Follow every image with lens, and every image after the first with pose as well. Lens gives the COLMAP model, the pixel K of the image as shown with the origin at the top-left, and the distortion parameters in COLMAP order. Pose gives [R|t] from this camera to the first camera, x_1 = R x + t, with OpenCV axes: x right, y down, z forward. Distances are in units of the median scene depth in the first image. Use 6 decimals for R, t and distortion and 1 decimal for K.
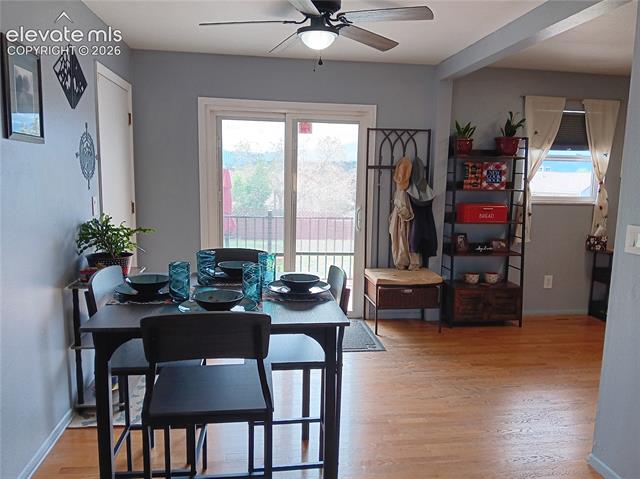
lens RADIAL K [[493.5, 0, 316.9], [0, 493.5, 243.5], [0, 0, 1]] dist [0.069698, -0.132459]
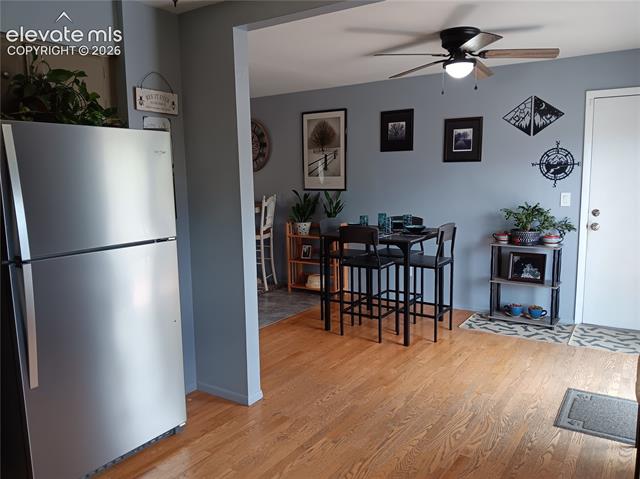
lens RADIAL K [[493.5, 0, 322.9], [0, 493.5, 239.9], [0, 0, 1]] dist [0.069698, -0.132459]
pose [[-0.655797, 0.090472, -0.749496, 0.816953], [-0.103480, 0.972650, 0.207953, -0.144370], [0.747811, 0.213933, -0.628499, 1.089672]]
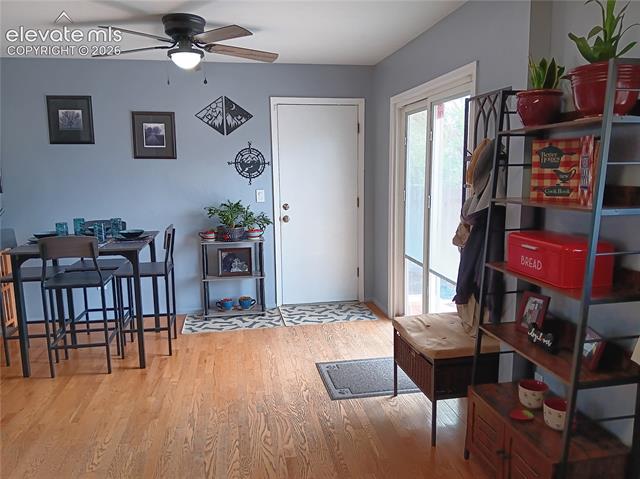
lens RADIAL K [[493.5, 0, 317.4], [0, 493.5, 242.0], [0, 0, 1]] dist [0.069698, -0.132459]
pose [[0.048572, 0.130898, -0.990205, 0.833927], [-0.127815, 0.984039, 0.123813, -0.113641], [0.990608, 0.120549, 0.064528, 0.857183]]
